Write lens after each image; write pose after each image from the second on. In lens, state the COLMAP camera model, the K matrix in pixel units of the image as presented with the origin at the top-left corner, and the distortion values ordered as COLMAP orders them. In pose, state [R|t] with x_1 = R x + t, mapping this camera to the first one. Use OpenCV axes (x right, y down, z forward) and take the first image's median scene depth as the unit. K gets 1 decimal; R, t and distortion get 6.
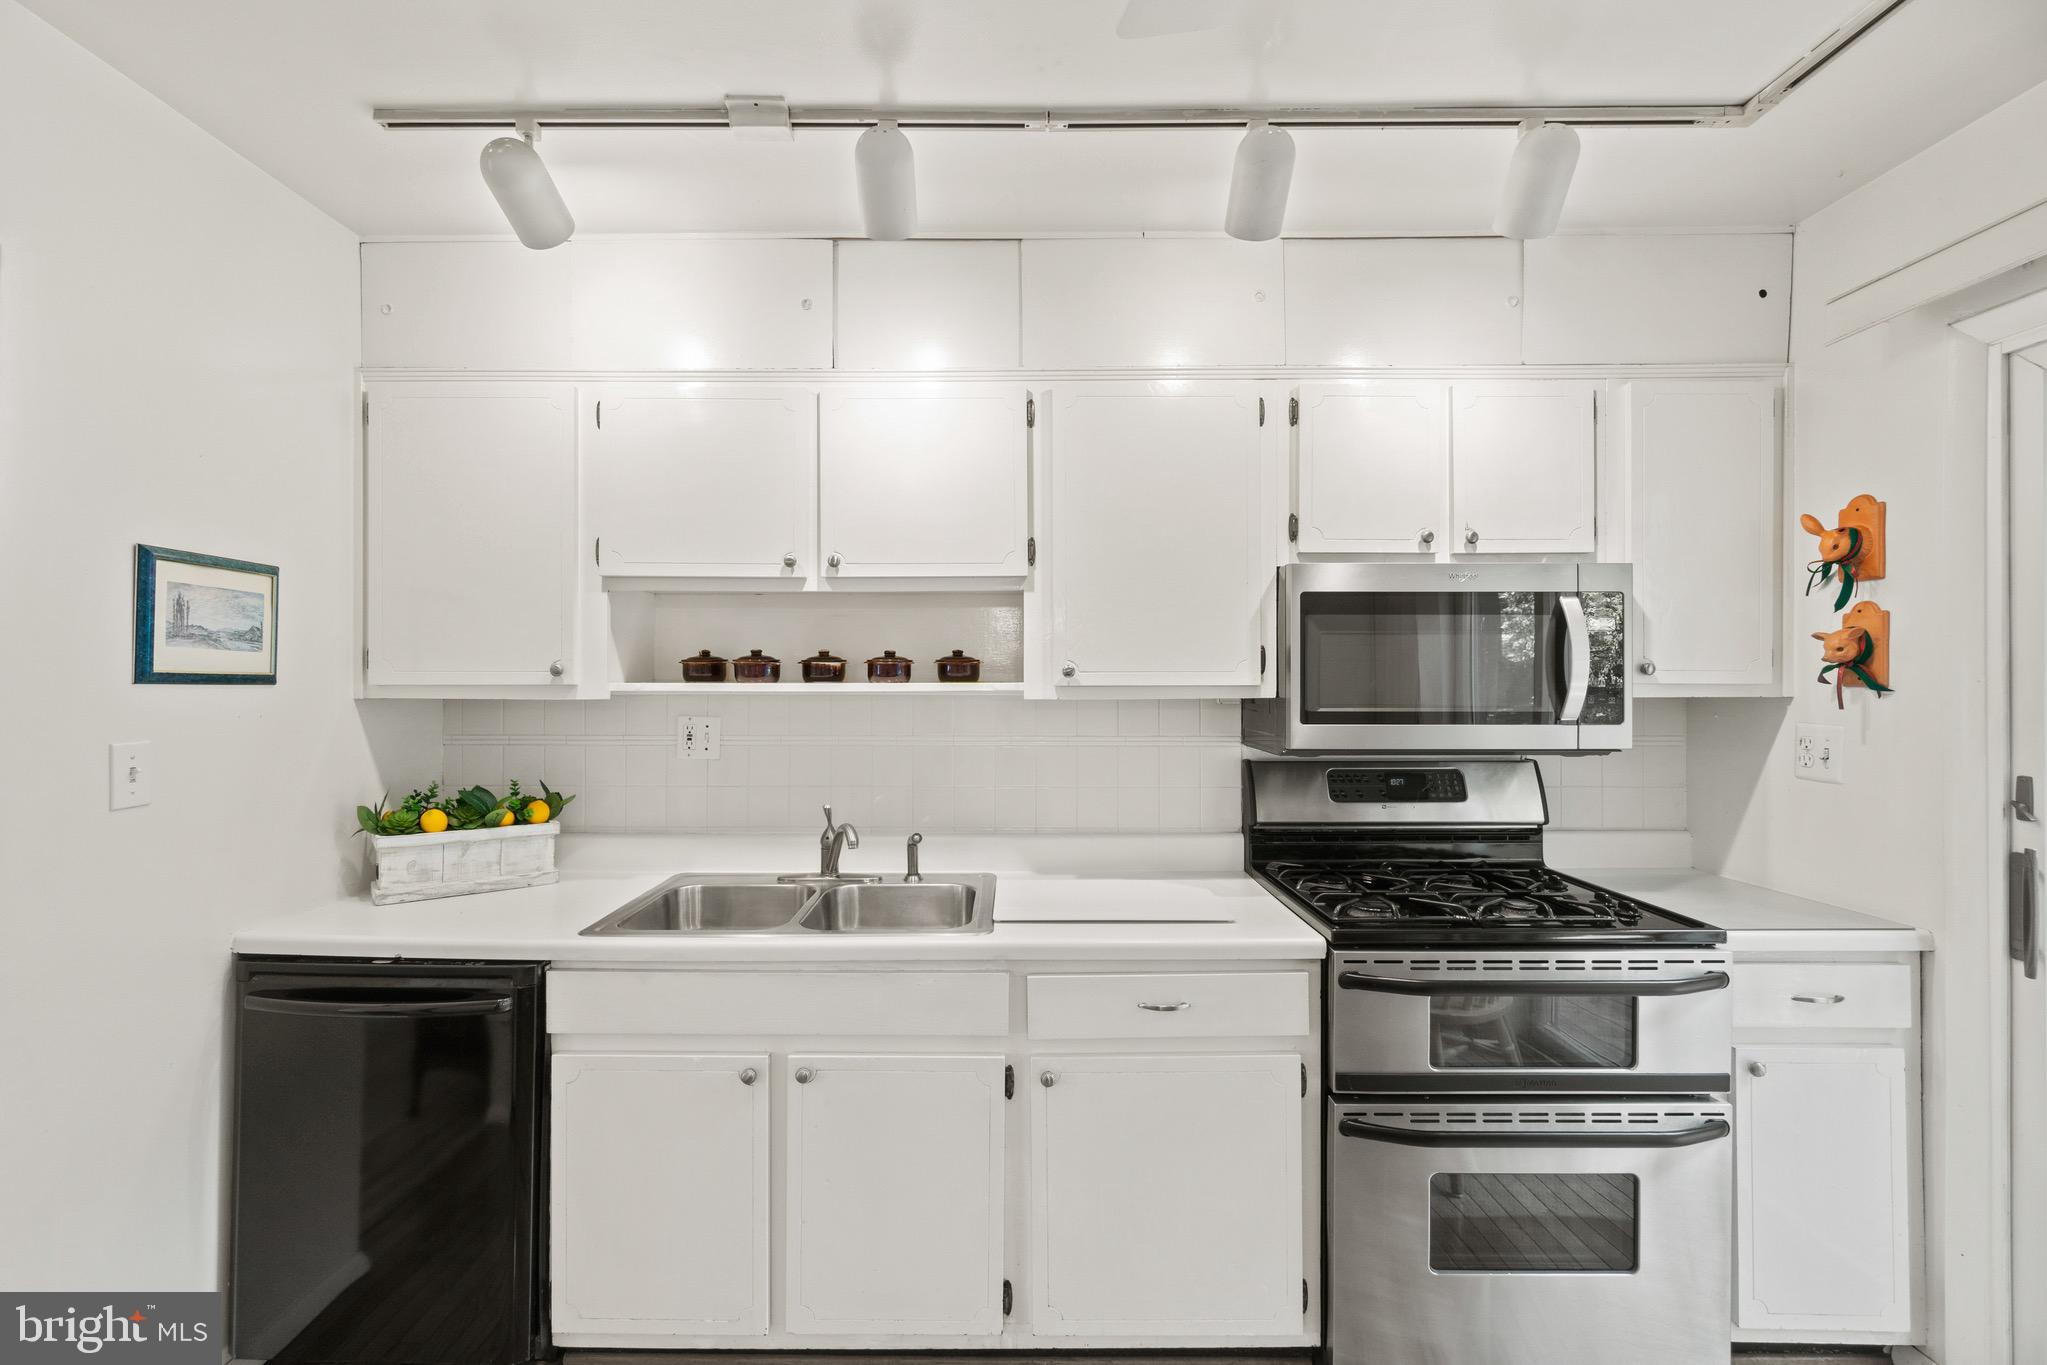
lens RADIAL K [[876.6, 0, 1012.6], [0, 876.6, 678.4], [0, 0, 1]] dist [-0.004513, -0.000722]
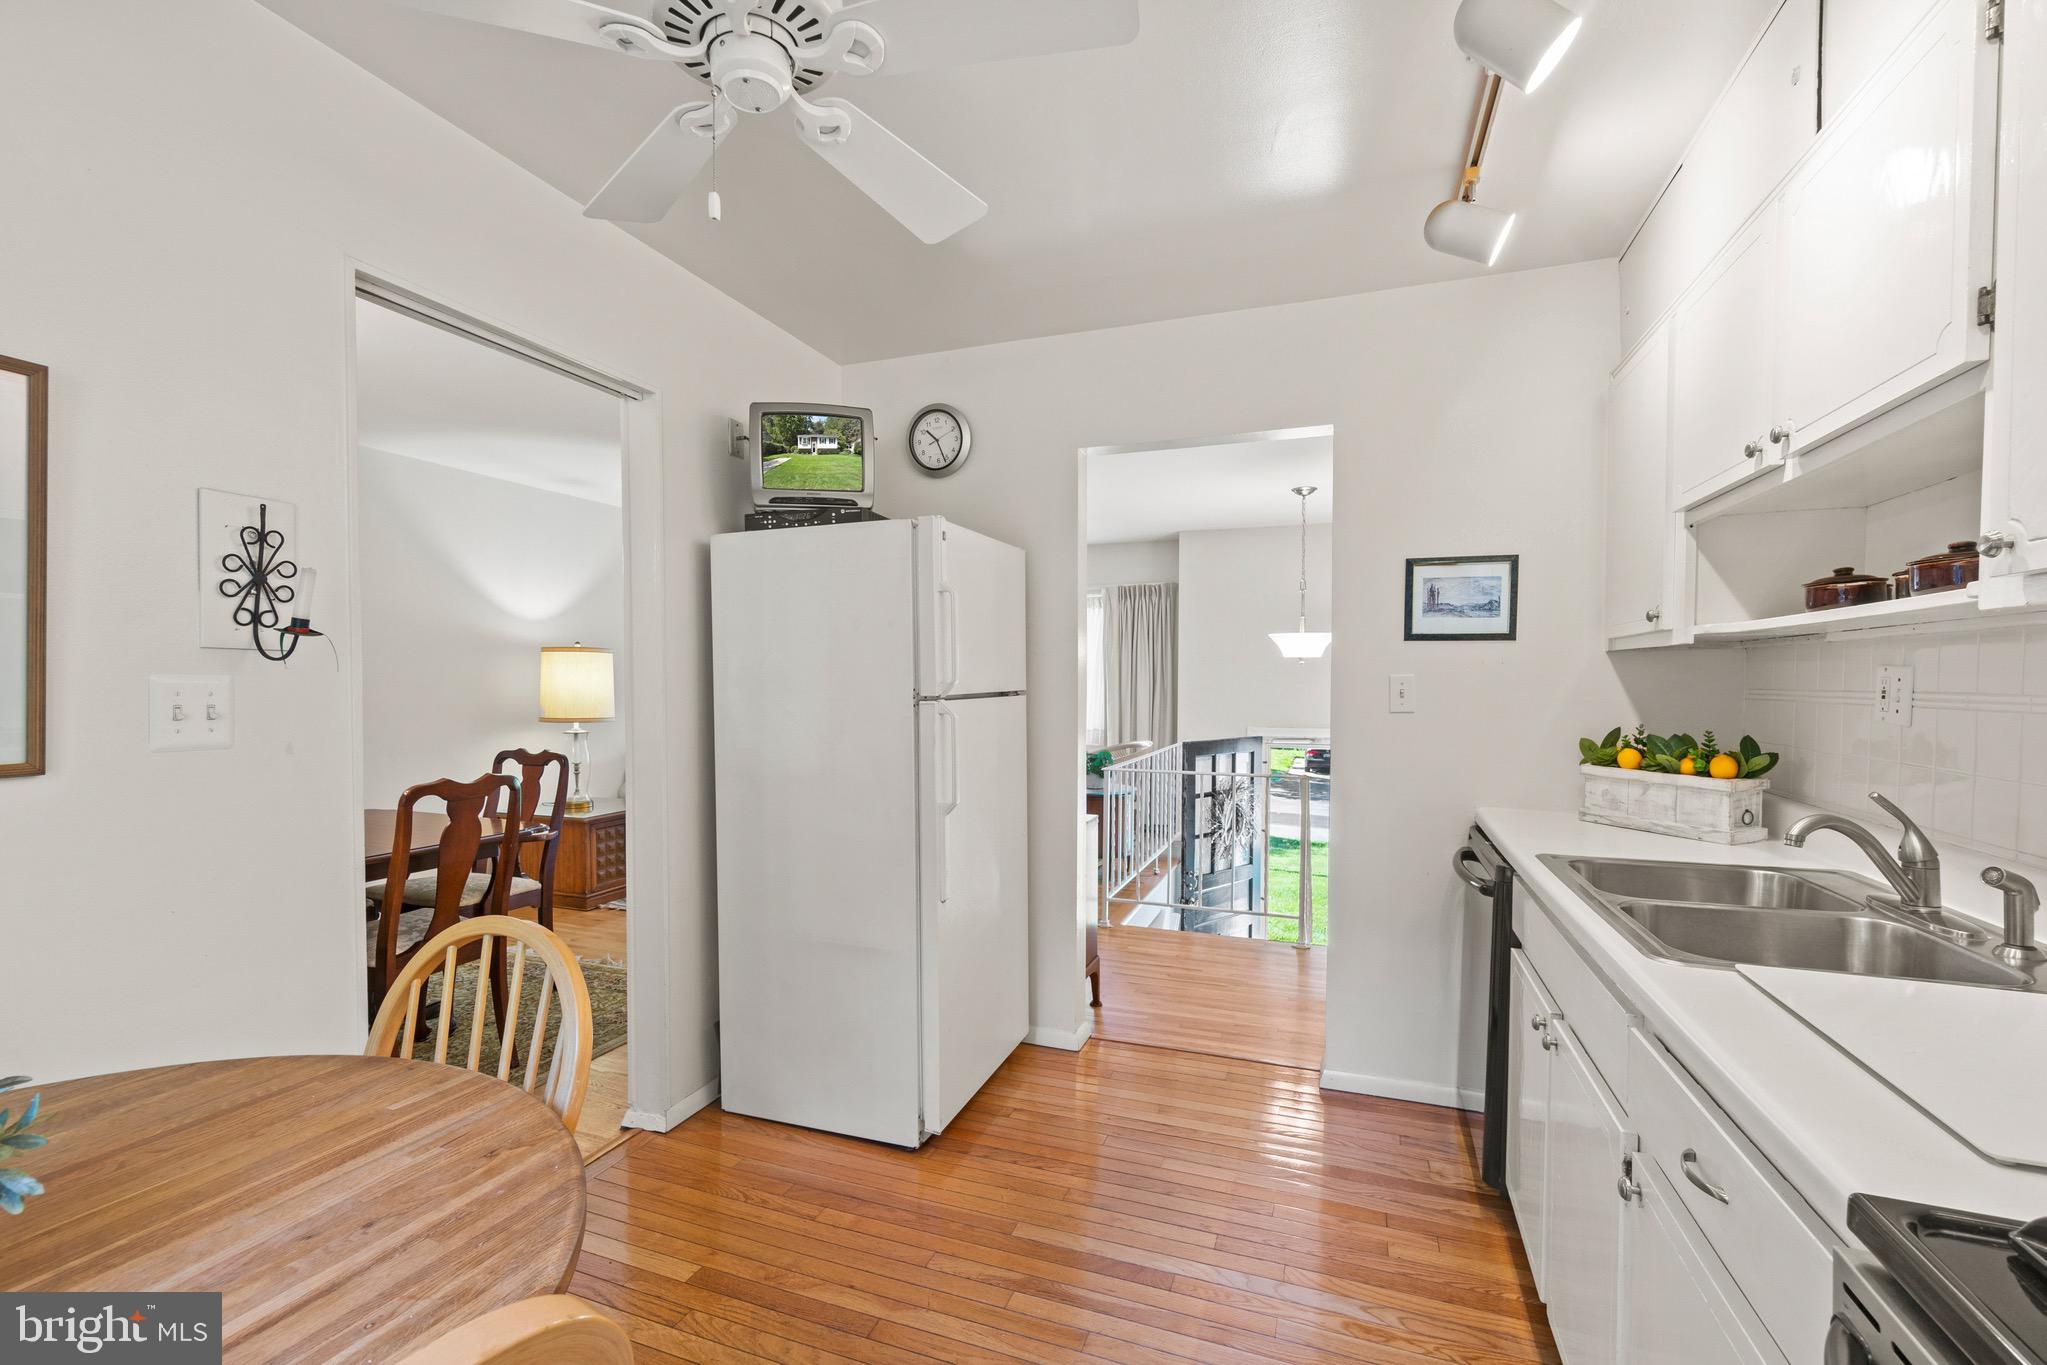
lens RADIAL K [[903.2, 0, 996.6], [0, 903.2, 688.5], [0, 0, 1]] dist [-0.034714, 0.020503]
pose [[-0.371094, 0.006291, -0.928574, 0.696262], [0.001531, 0.999980, 0.006164, 0.065887], [0.928594, 0.000866, -0.371096, 0.680478]]
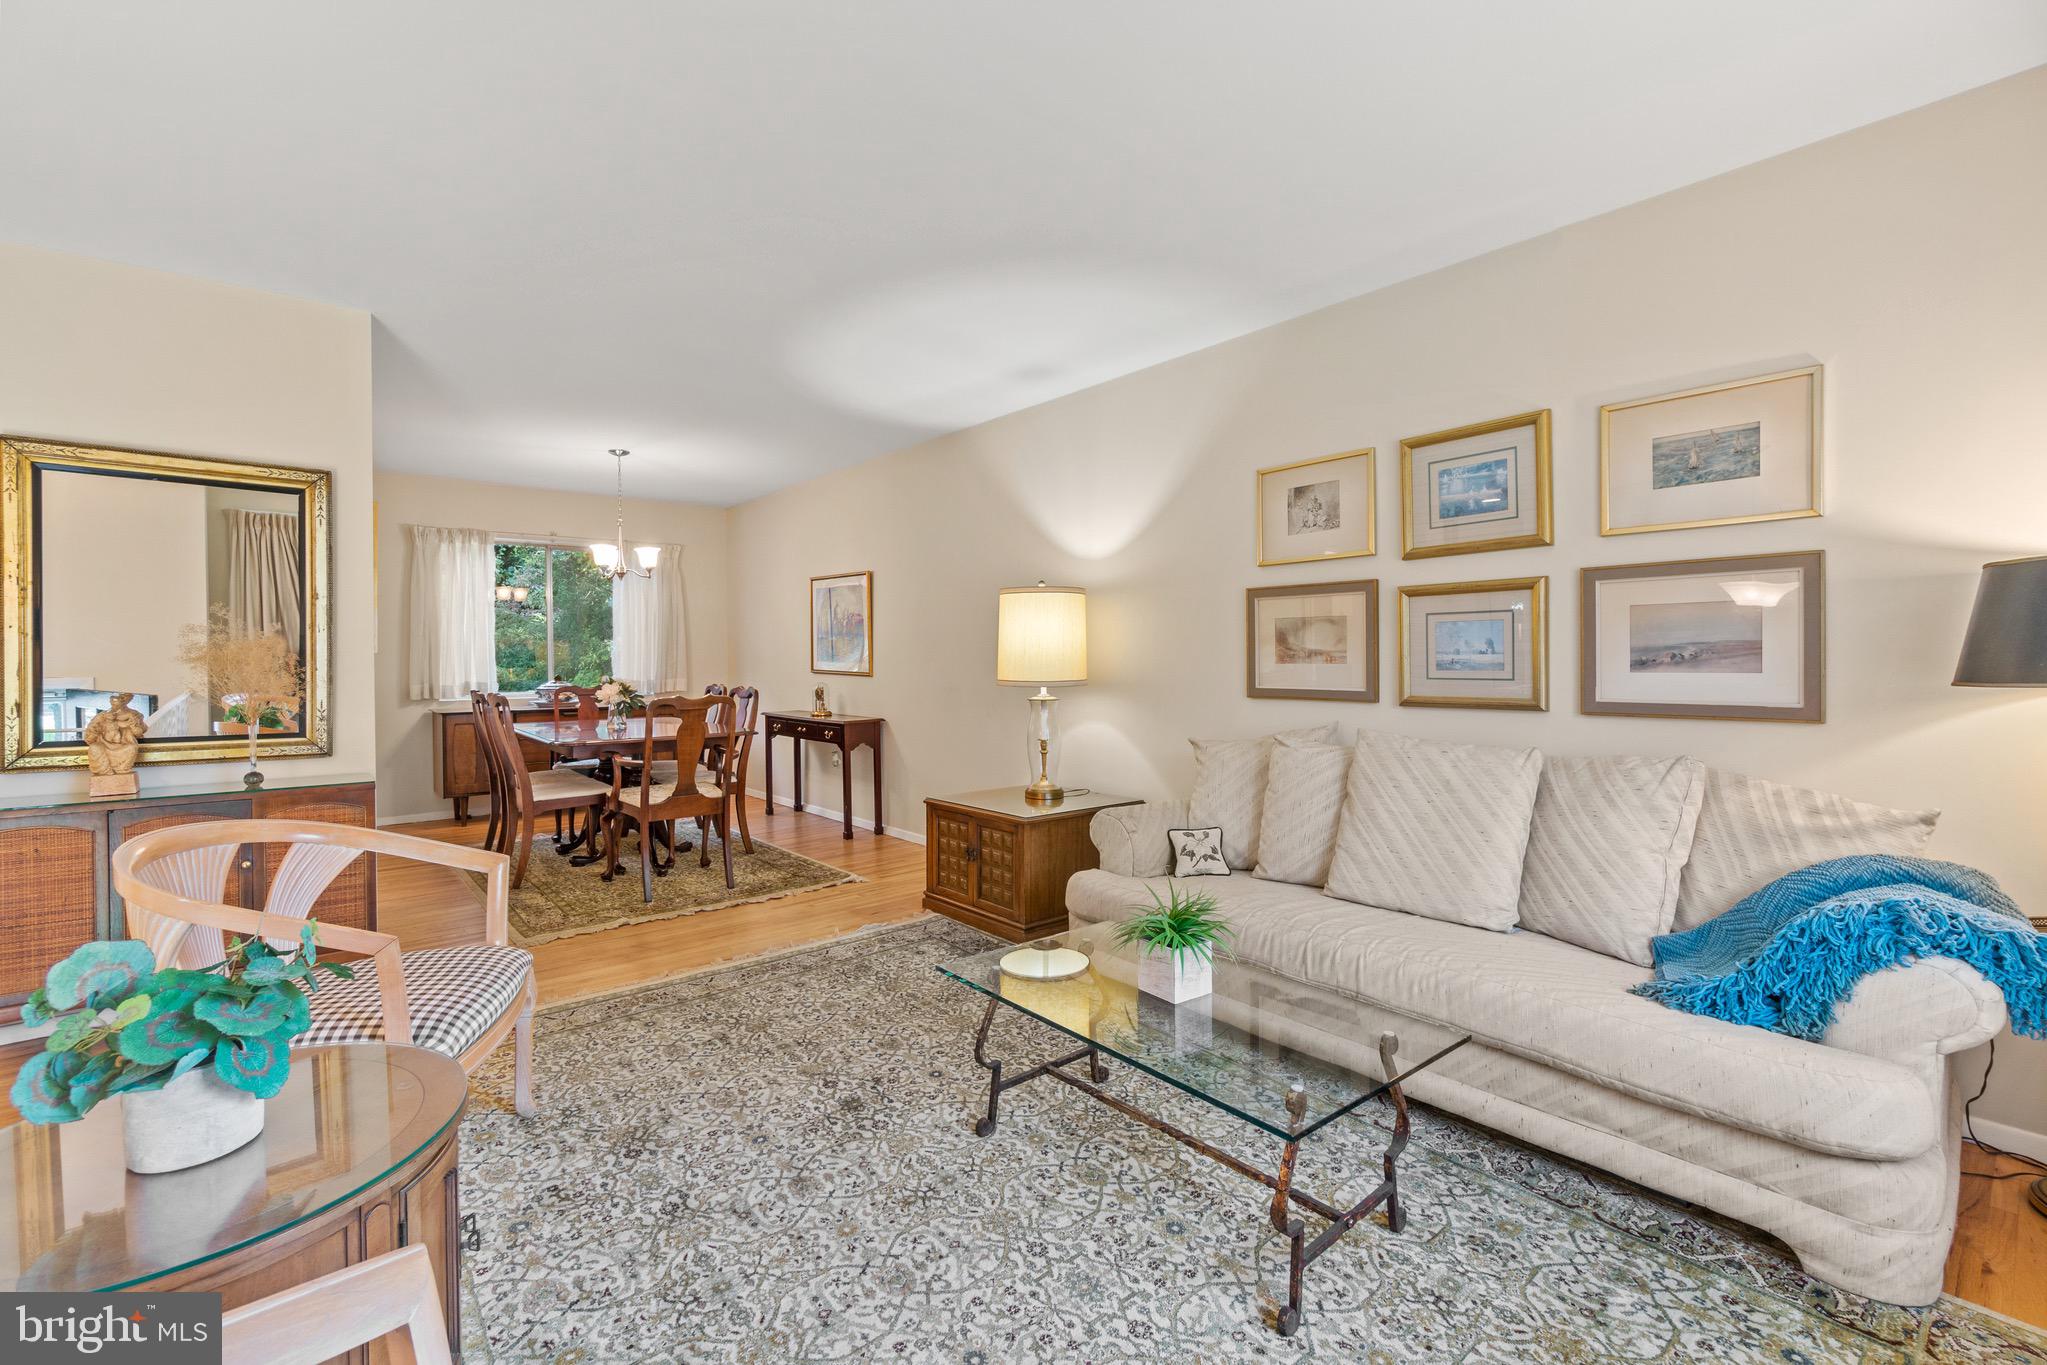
lens RADIAL K [[880.1, 0, 1022.6], [0, 880.1, 667.7], [0, 0, 1]] dist [0.000615, 0.000133]
pose [[-0.639886, -0.005702, 0.768449, -2.804659], [0.002037, 0.999956, 0.009116, 0.118614], [-0.768468, 0.007398, -0.639846, -0.146811]]
